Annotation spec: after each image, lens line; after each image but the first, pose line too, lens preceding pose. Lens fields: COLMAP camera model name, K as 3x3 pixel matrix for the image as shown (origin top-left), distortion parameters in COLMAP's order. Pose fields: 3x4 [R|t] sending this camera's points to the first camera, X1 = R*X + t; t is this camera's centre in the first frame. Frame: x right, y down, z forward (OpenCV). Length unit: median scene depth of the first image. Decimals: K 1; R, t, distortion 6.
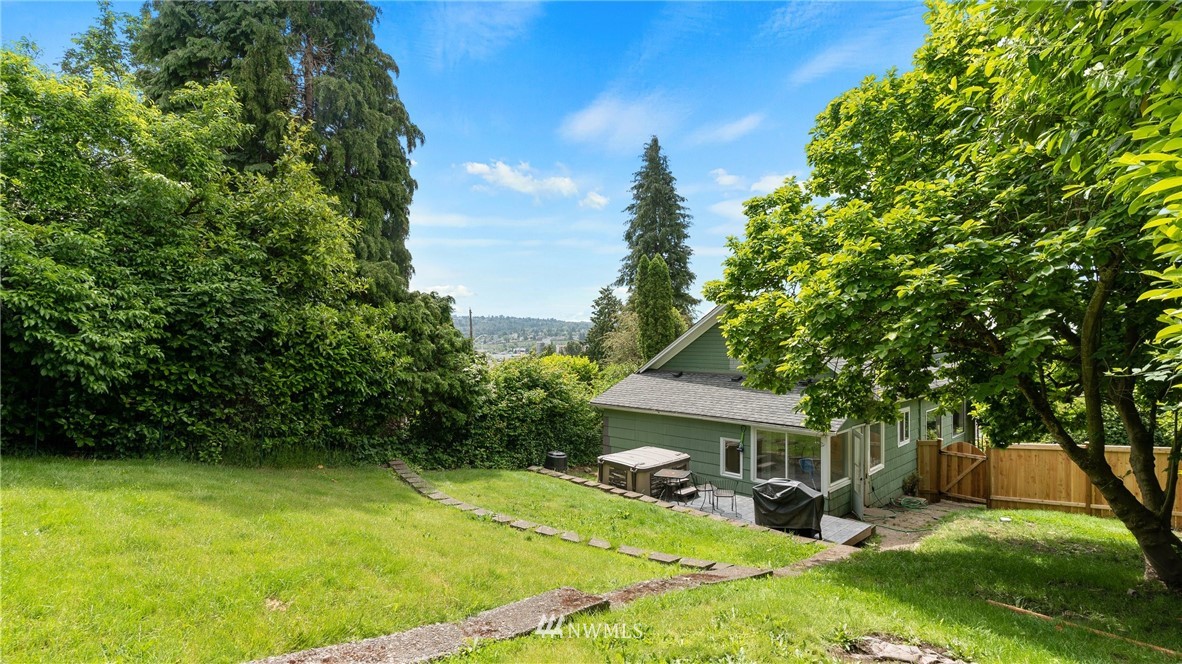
lens RADIAL K [[567.8, 0, 583.1], [0, 567.8, 330.3], [0, 0, 1]] dist [0.001905, -0.000501]
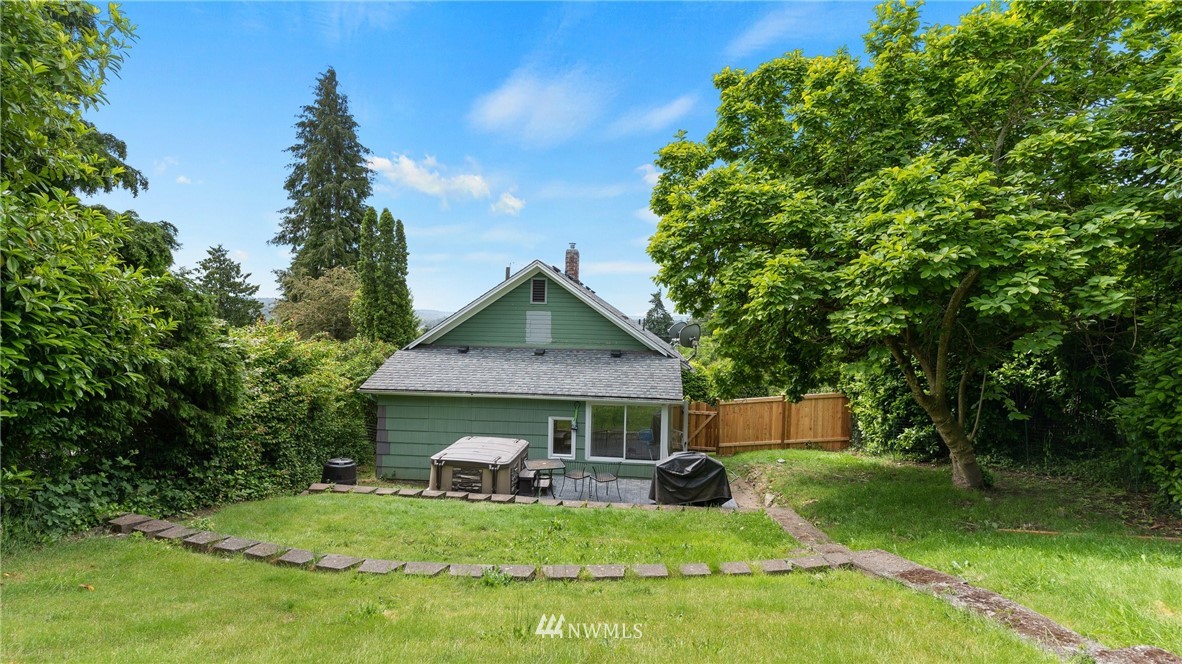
lens RADIAL K [[567.8, 0, 583.1], [0, 567.8, 330.3], [0, 0, 1]] dist [0.001905, -0.000501]
pose [[0.775277, 0.001978, 0.631619, -0.267376], [-0.025351, 0.999287, 0.027988, 0.023775], [-0.631113, -0.037711, 0.774774, 0.259411]]
